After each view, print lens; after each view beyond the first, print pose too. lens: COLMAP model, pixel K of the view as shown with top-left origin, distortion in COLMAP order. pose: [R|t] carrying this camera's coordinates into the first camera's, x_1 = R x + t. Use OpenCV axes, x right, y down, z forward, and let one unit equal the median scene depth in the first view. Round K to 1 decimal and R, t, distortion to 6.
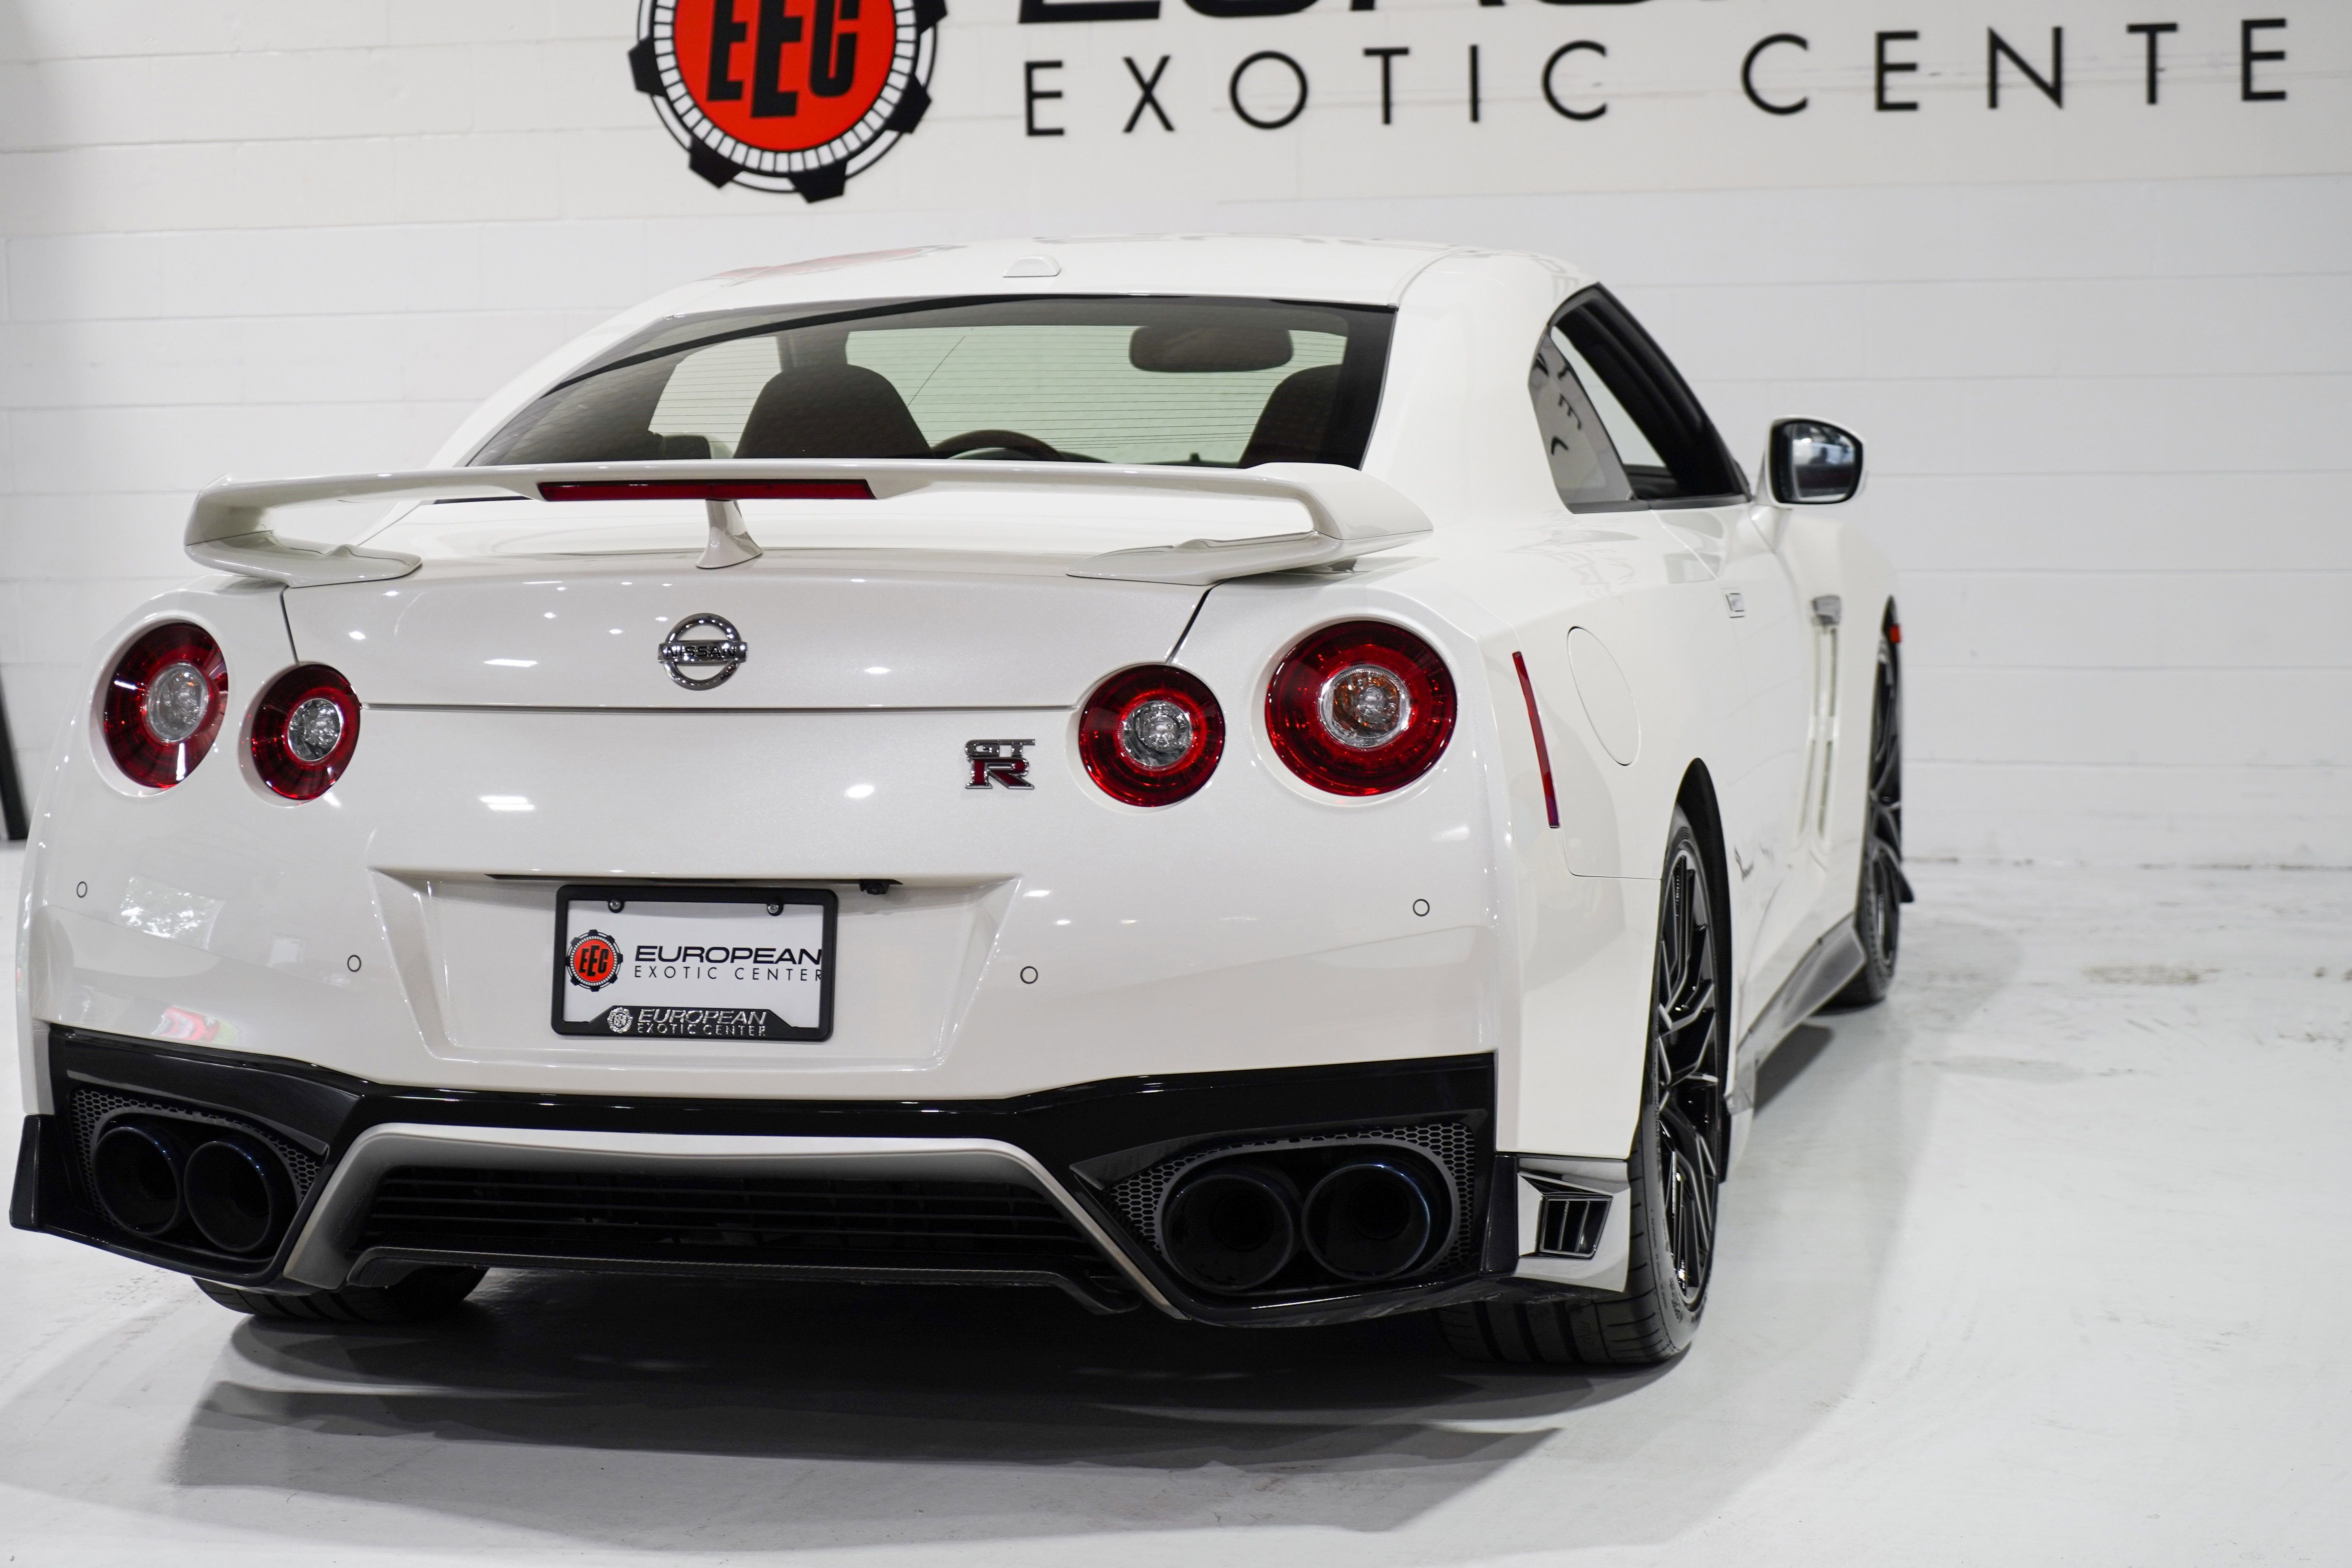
lens RADIAL K [[4834.1, 0, 1176.0], [0, 4834.1, 784.0], [0, 0, 1]] dist [-0.029321, 0.247024]
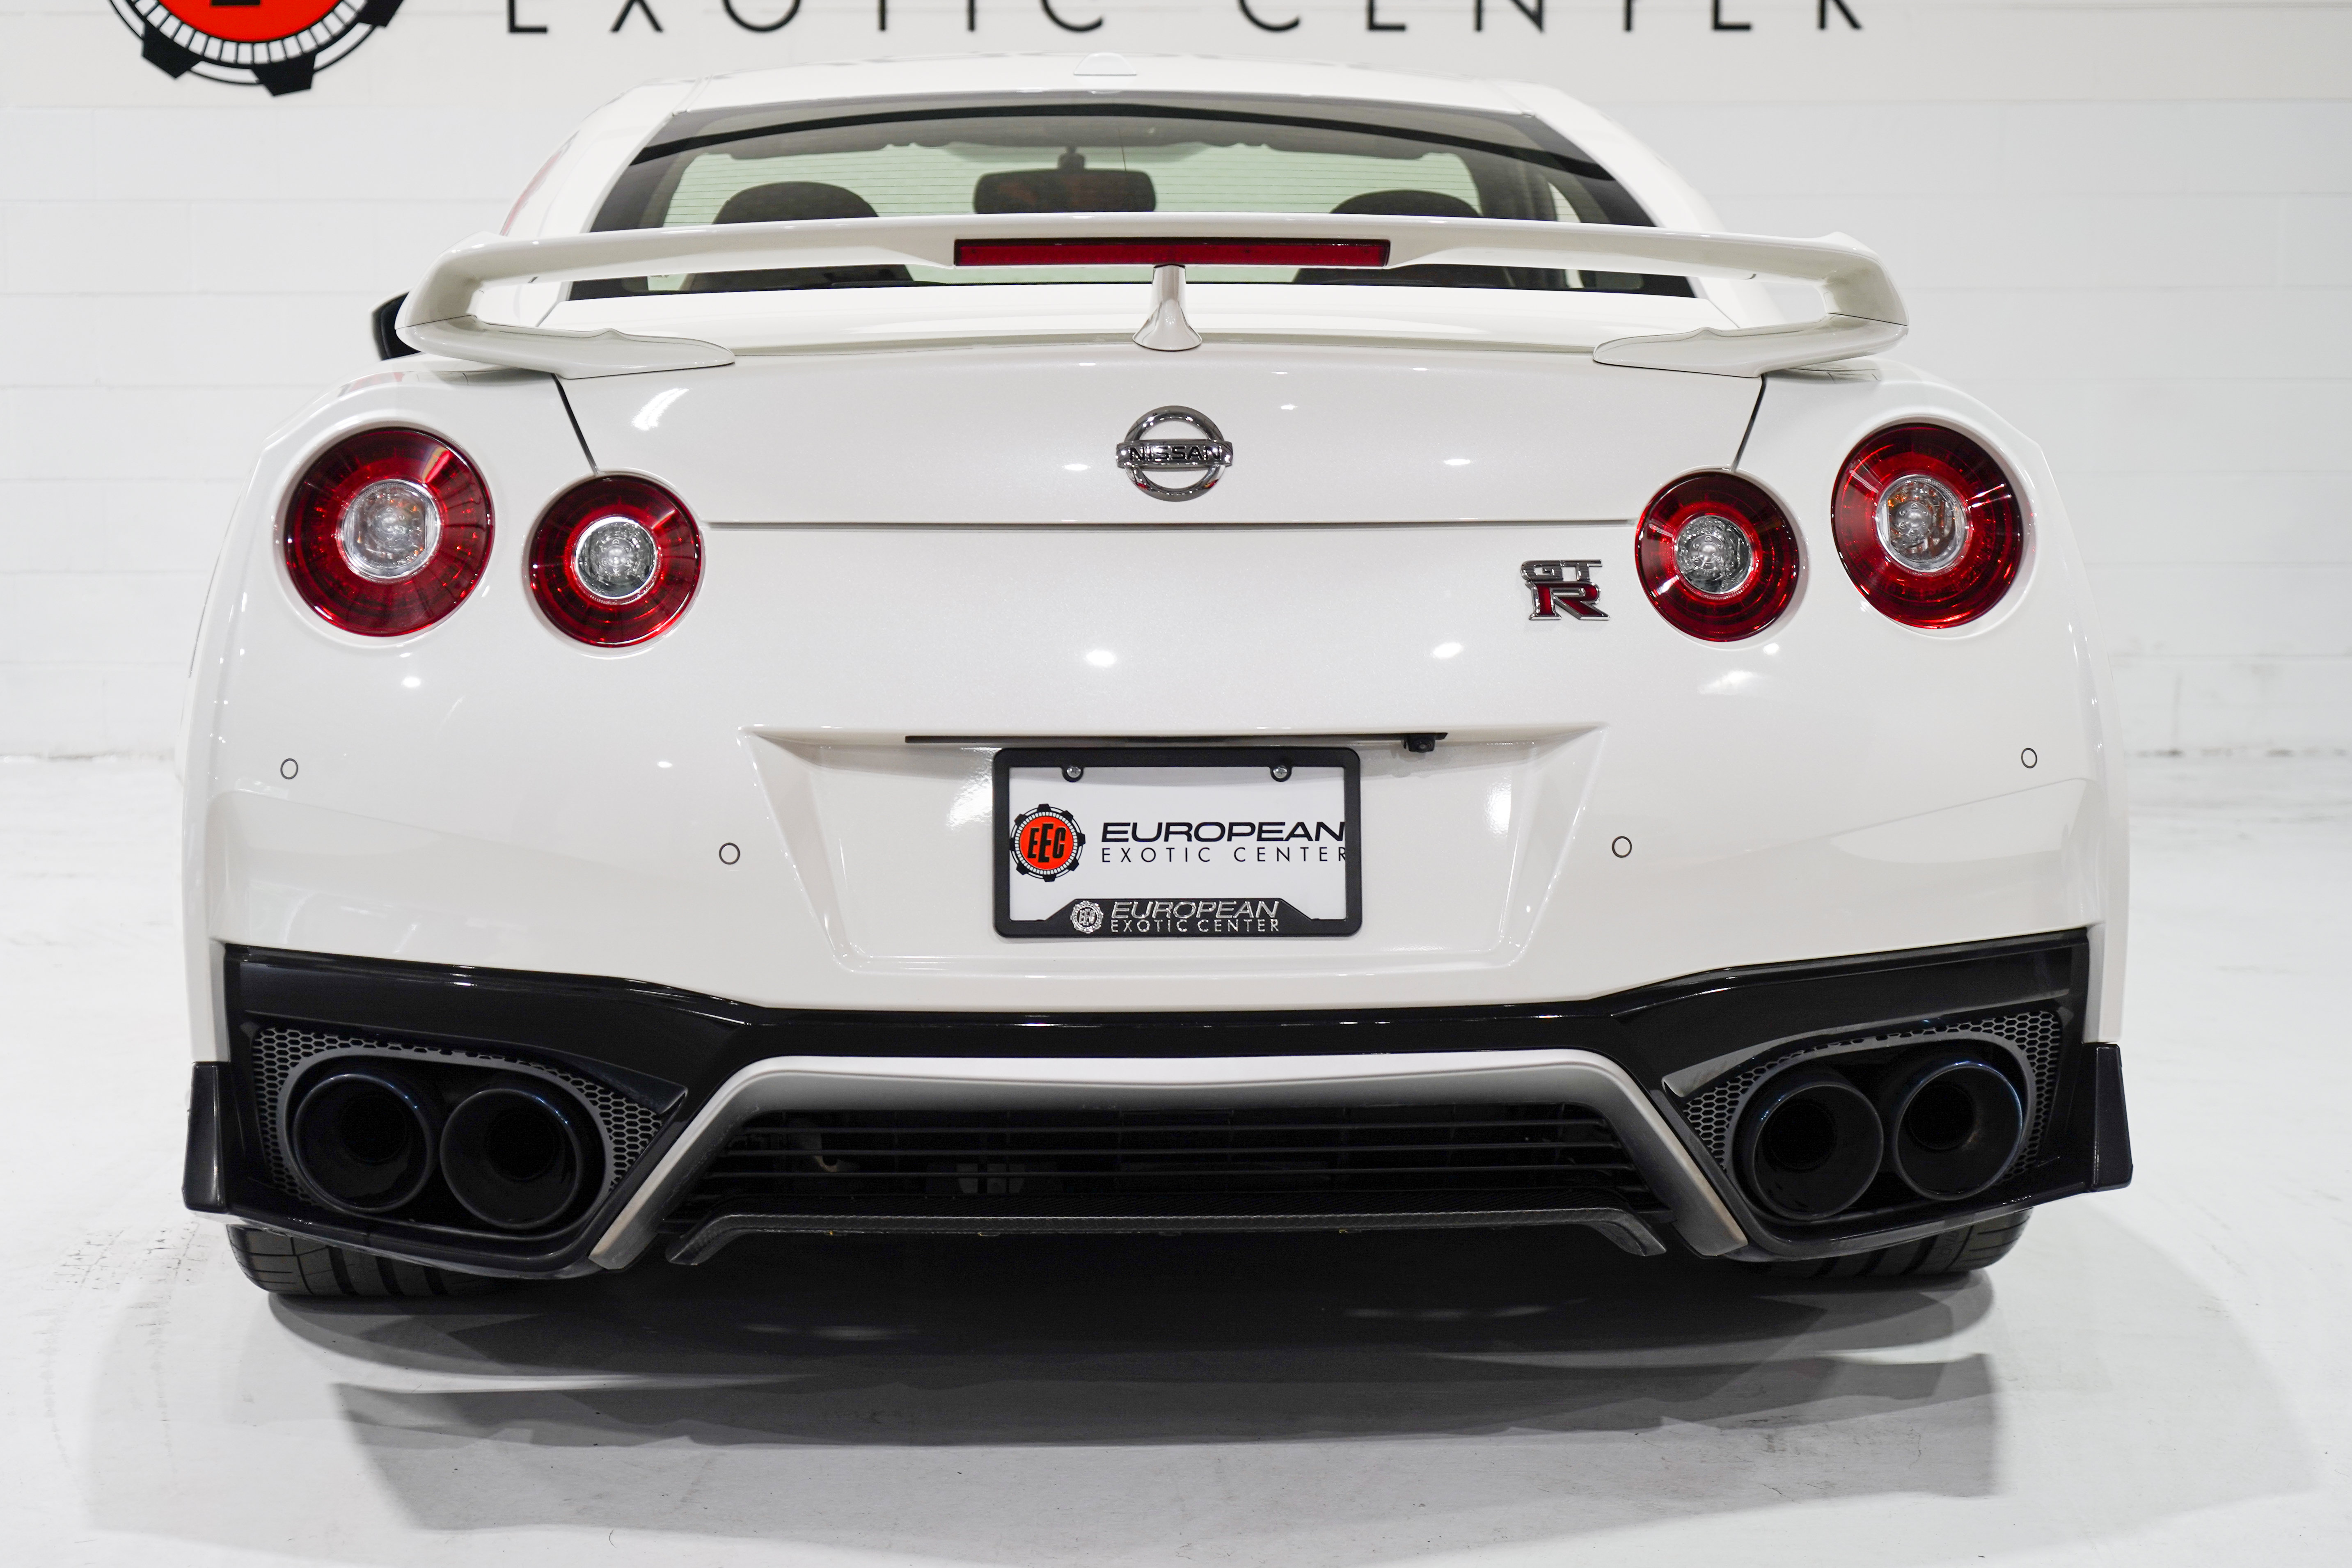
lens RADIAL K [[4022.8, 0, 1176.0], [0, 4022.8, 784.0], [0, 0, 1]] dist [-0.041534, 0.190835]
pose [[0.957730, -0.016843, 0.287176, -0.289587], [0.012809, 0.999791, 0.015922, 0.016730], [-0.287384, -0.011570, 0.957746, 0.362359]]
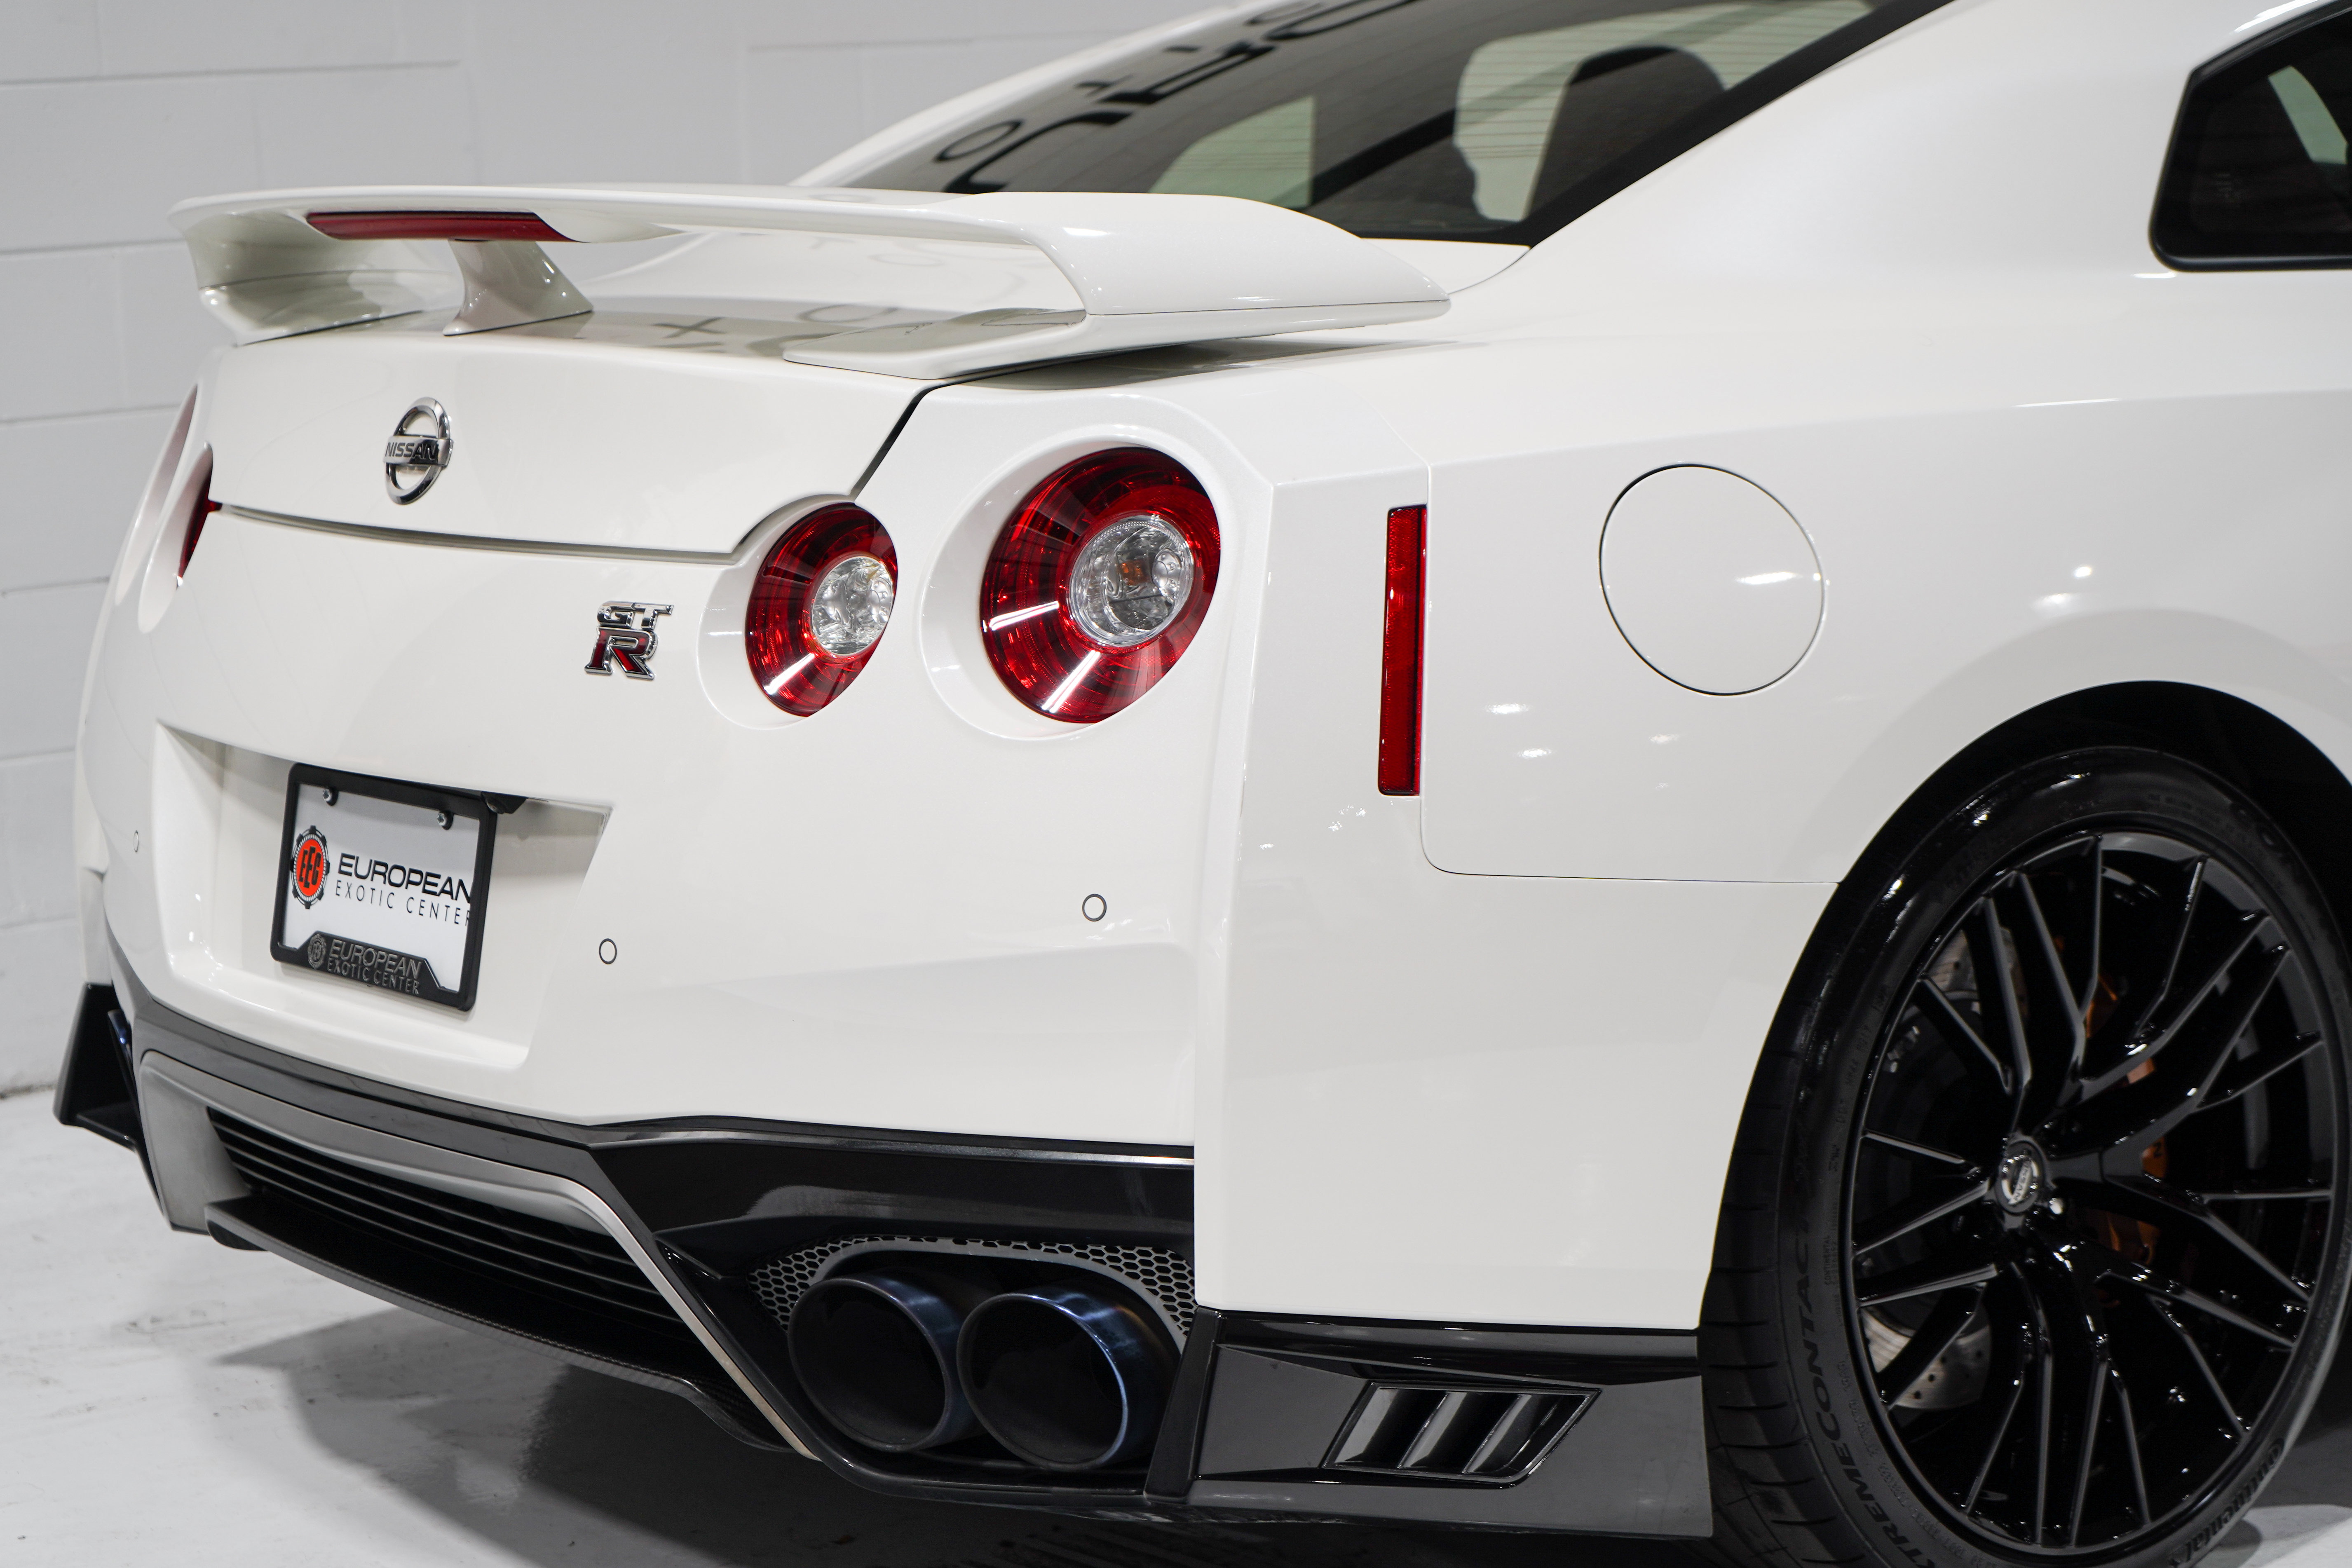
lens RADIAL K [[4979.9, 0, 1176.0], [0, 4979.9, 784.0], [0, 0, 1]] dist [0.019375, 0.072827]
pose [[0.776821, 0.081291, -0.624452, 0.457222], [-0.037969, 0.995875, 0.082410, -0.043878], [0.628575, -0.040308, 0.776703, 0.492494]]
